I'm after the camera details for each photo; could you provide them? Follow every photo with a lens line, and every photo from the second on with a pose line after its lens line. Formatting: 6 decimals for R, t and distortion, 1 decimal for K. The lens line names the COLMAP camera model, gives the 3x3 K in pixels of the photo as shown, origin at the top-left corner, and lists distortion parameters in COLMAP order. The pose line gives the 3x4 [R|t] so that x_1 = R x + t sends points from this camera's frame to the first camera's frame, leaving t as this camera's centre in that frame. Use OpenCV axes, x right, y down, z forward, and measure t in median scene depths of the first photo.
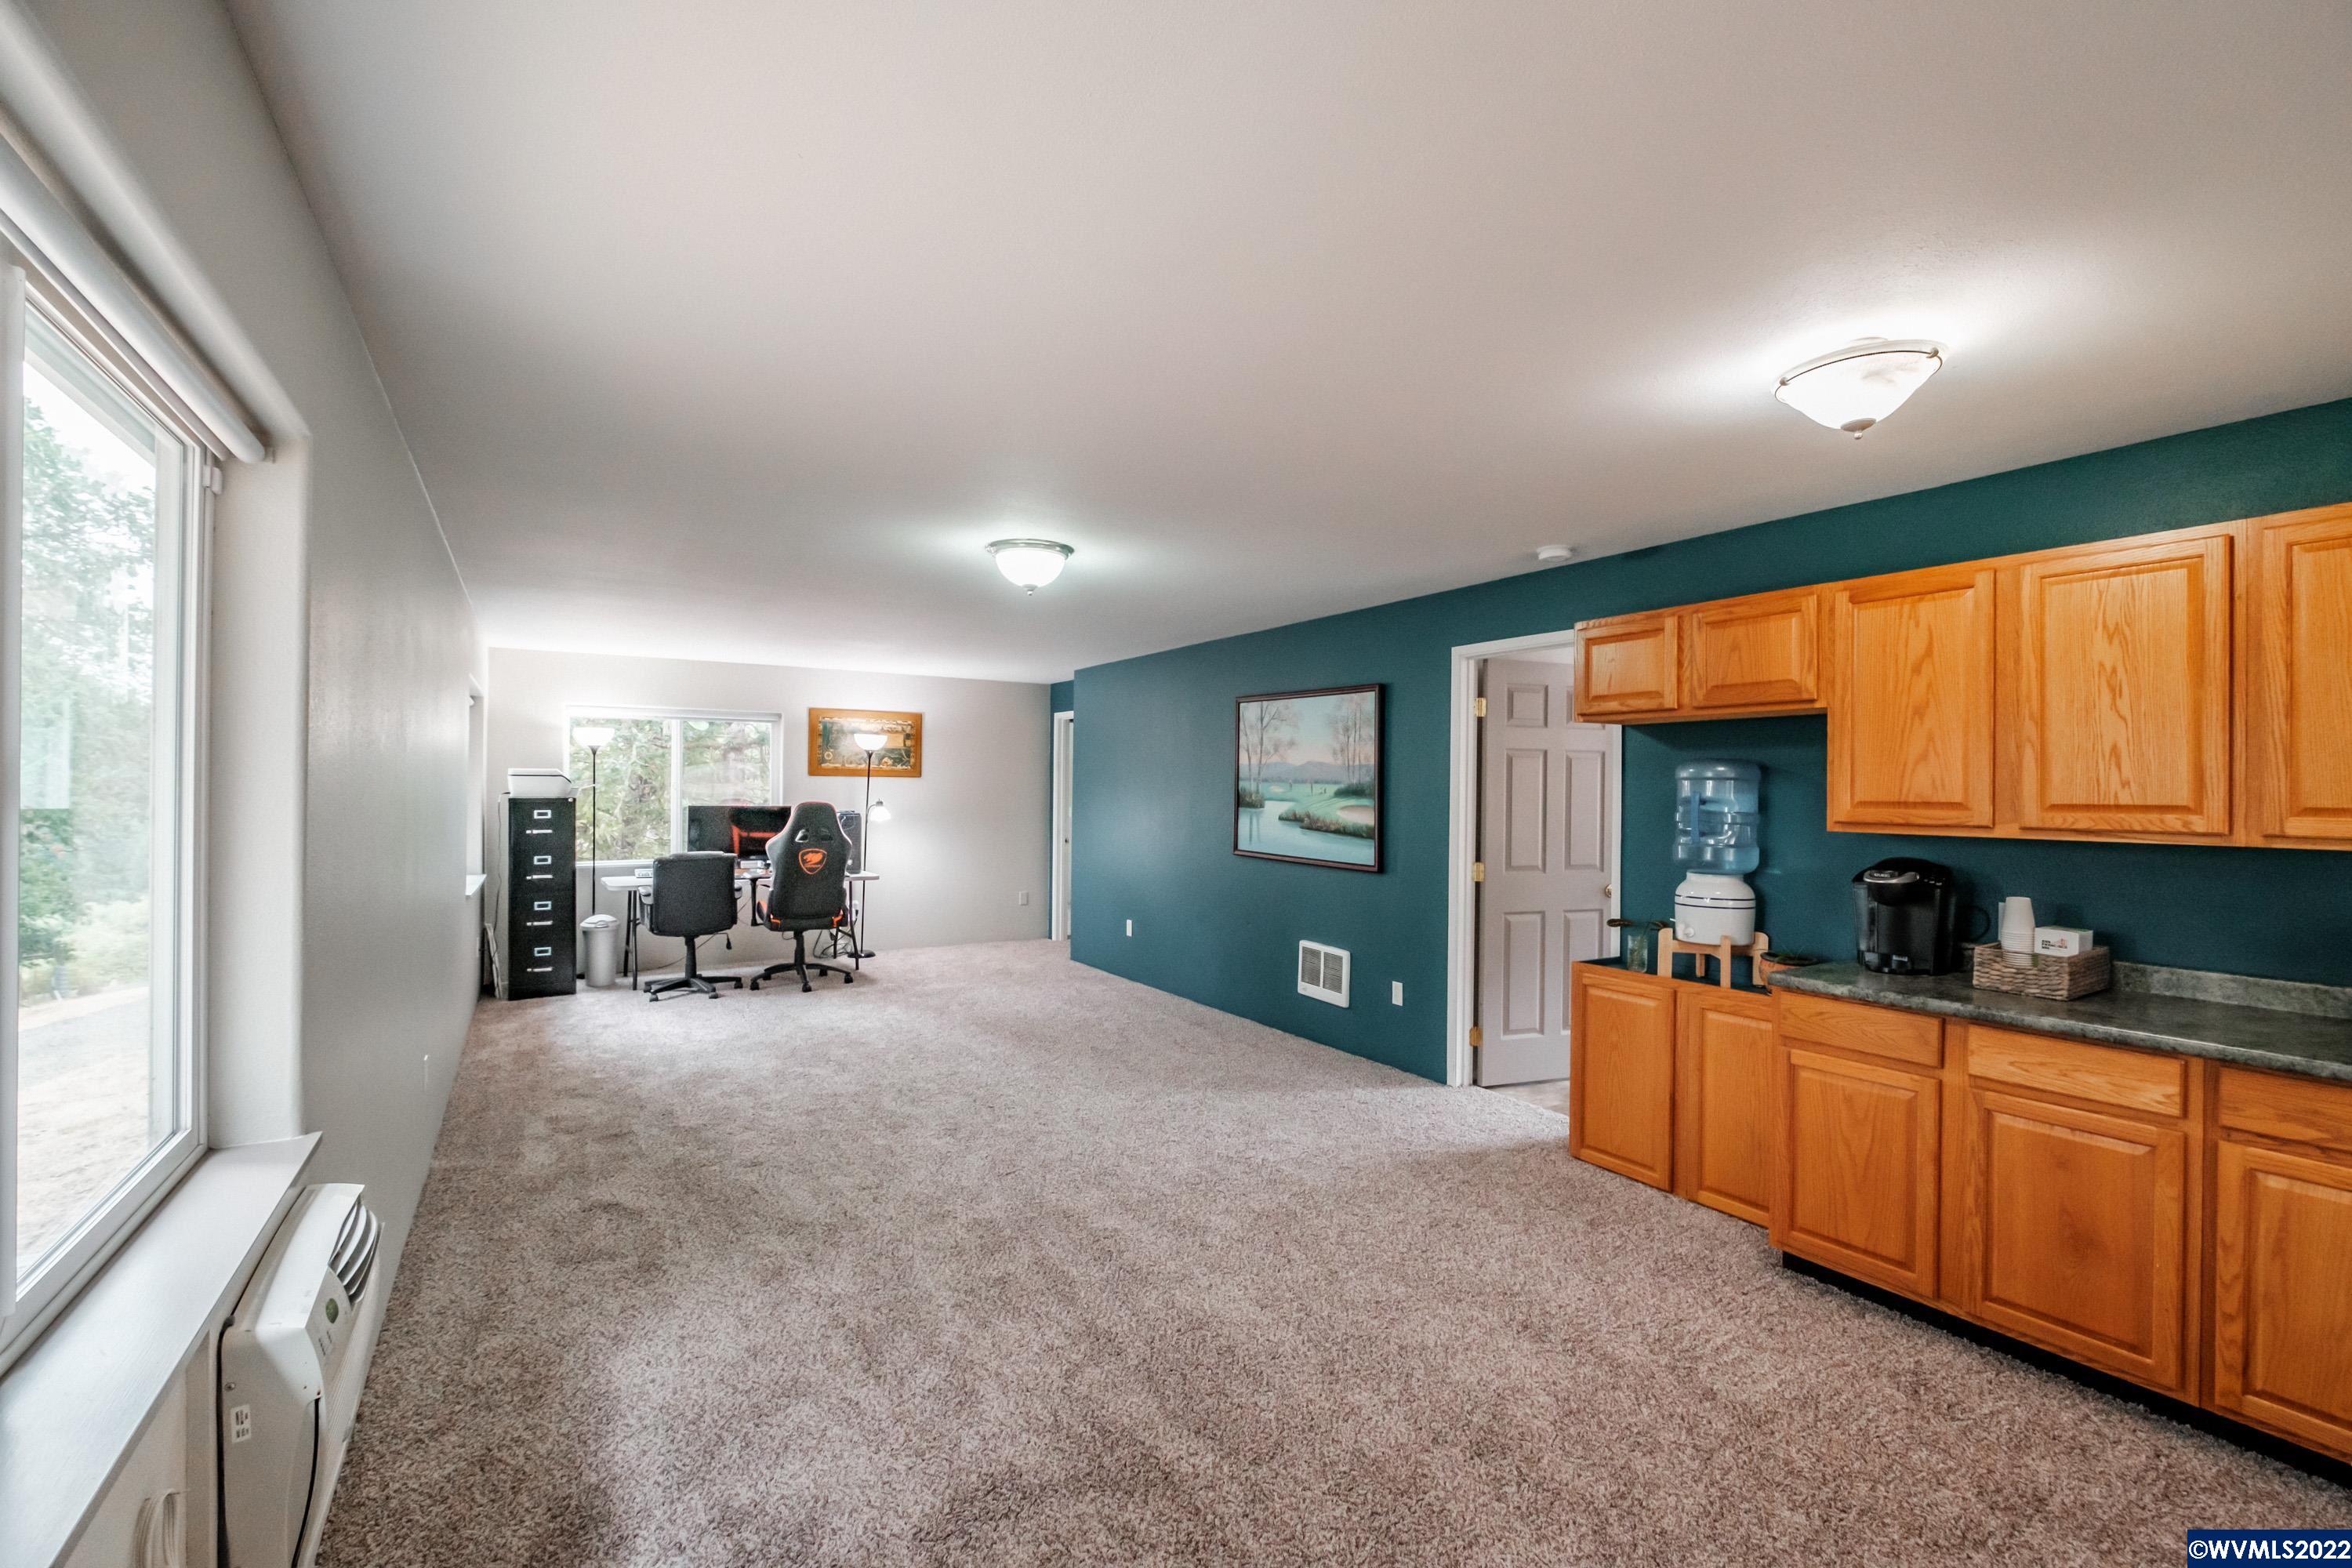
lens RADIAL K [[1027.7, 0, 1176.0], [0, 1027.7, 784.0], [0, 0, 1]] dist [0.000757, 0.000389]
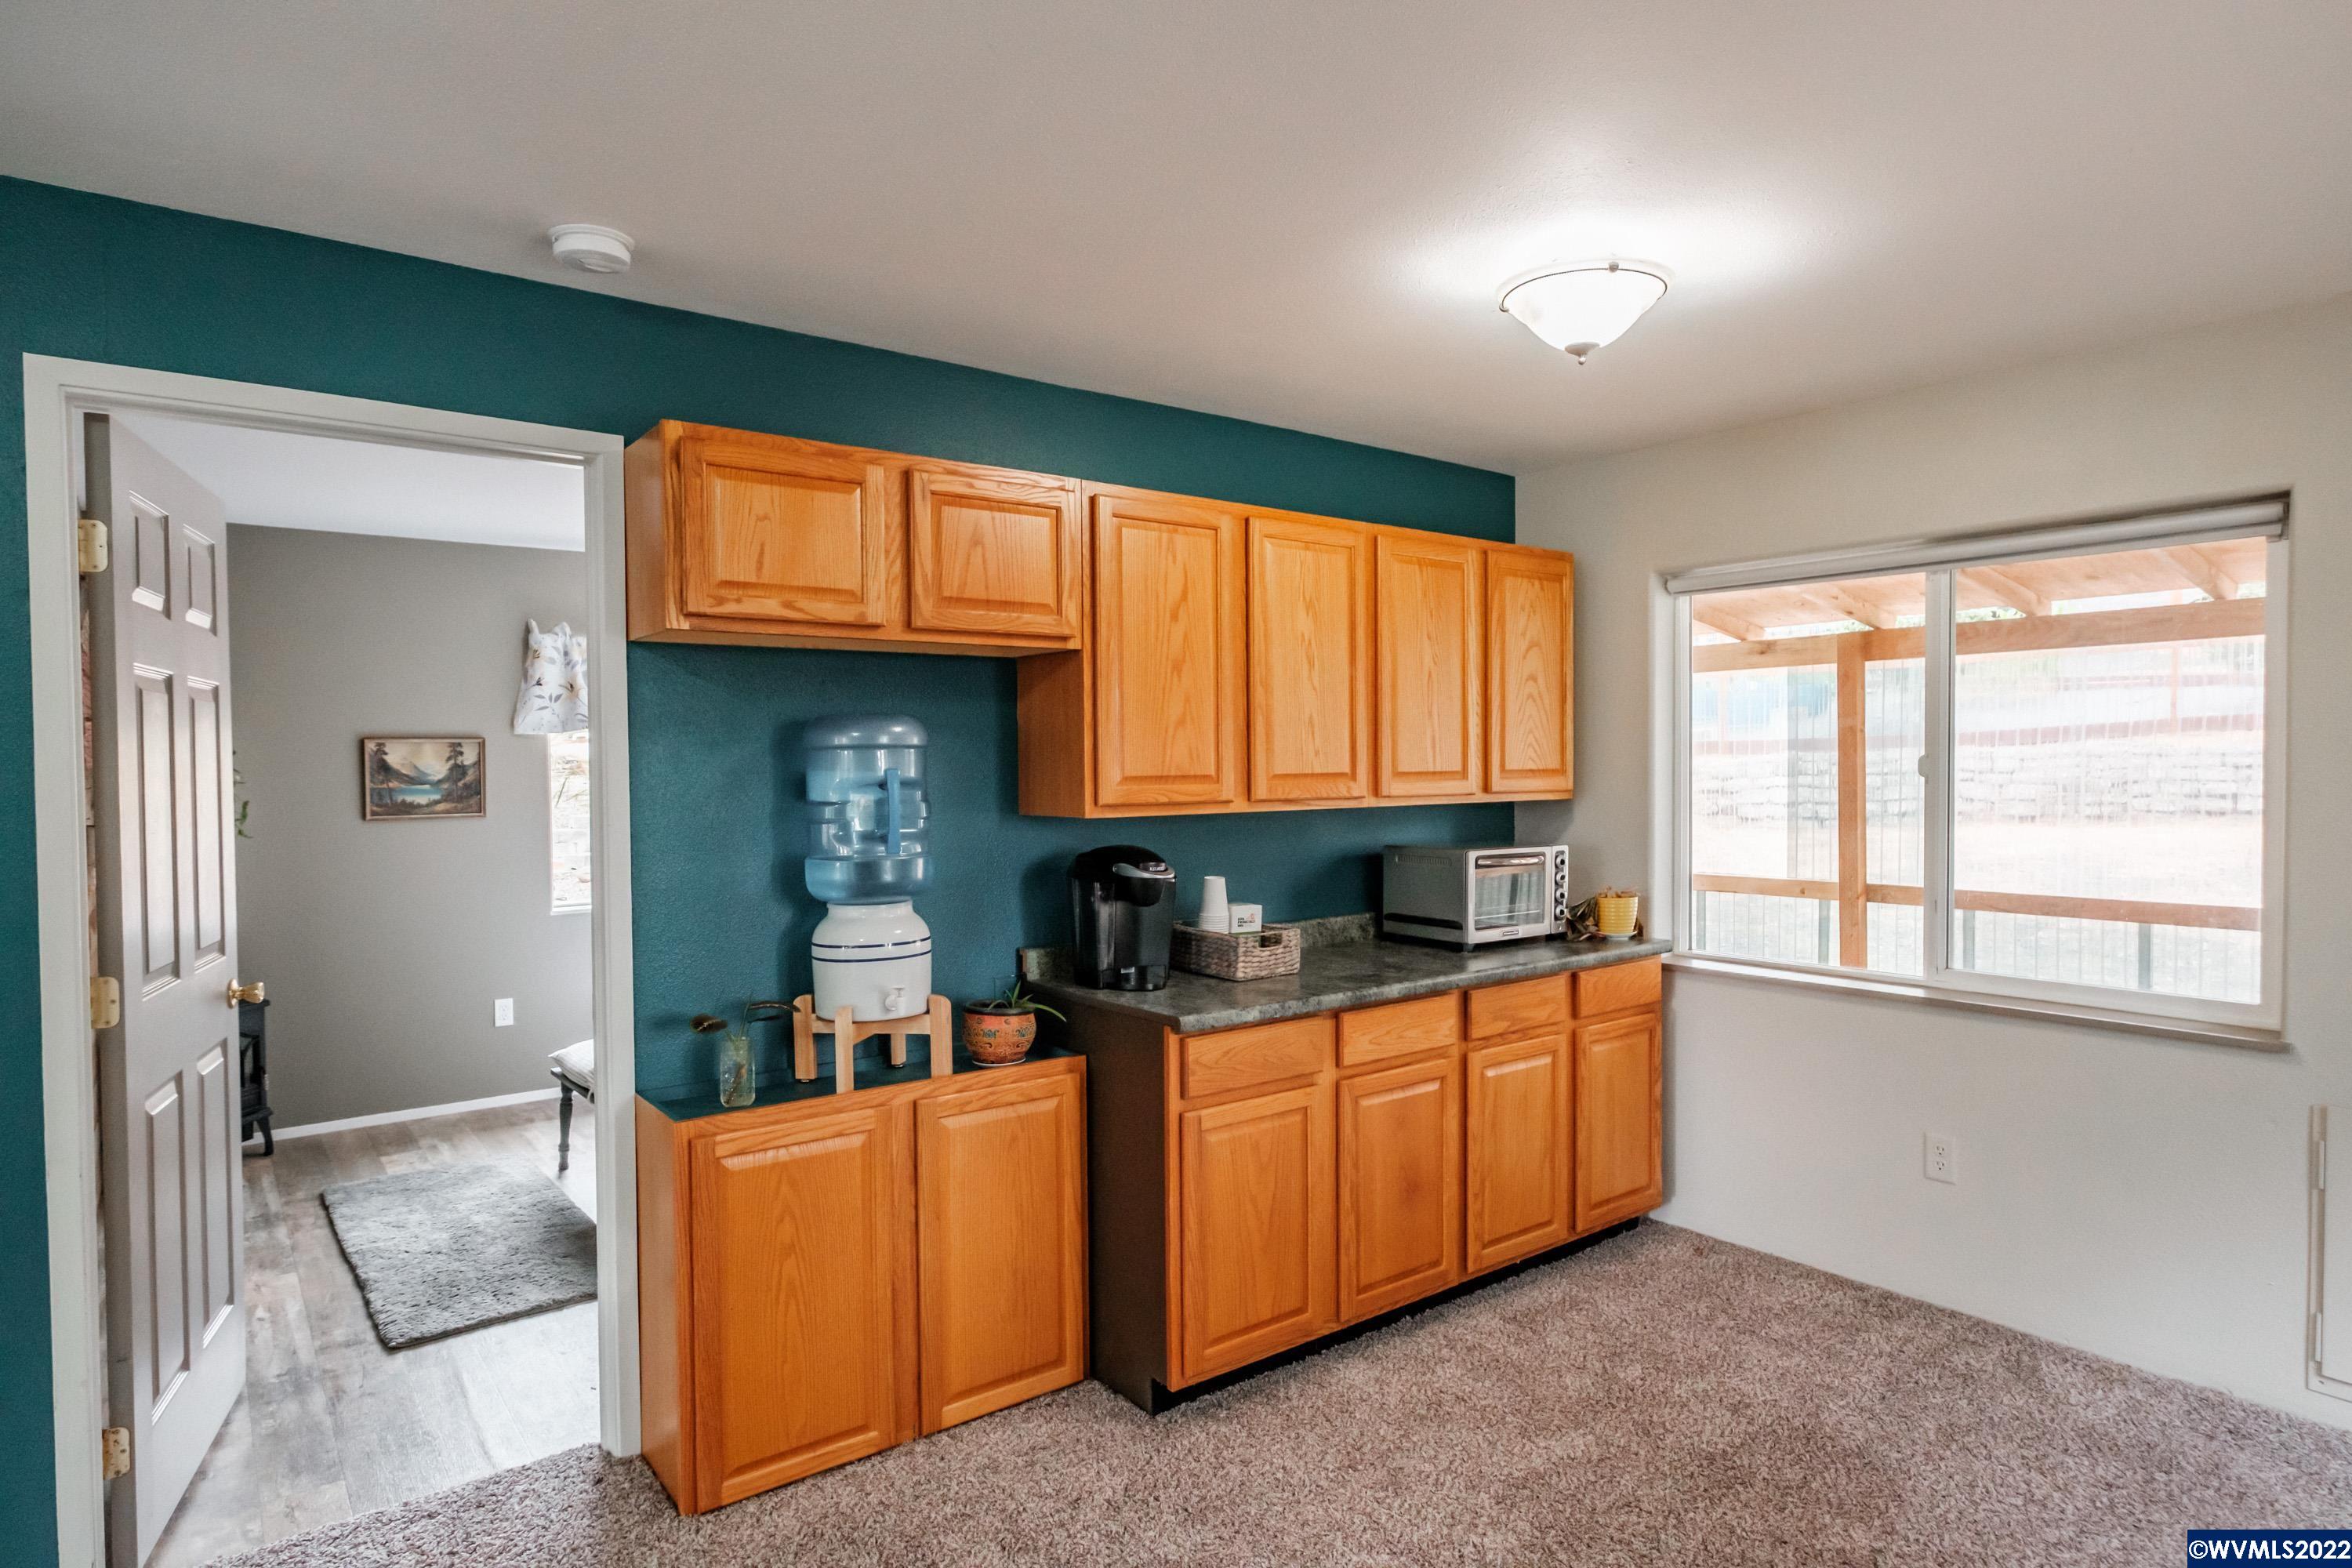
lens RADIAL K [[1391.6, 0, 1178.3], [0, 1391.6, 799.9], [0, 0, 1]] dist [0.000367, 0.000285]
pose [[-0.129783, -0.040769, 0.990704, -0.389133], [0.000280, 0.999153, 0.041154, -0.009419], [-0.991542, 0.005619, -0.129662, 1.142359]]
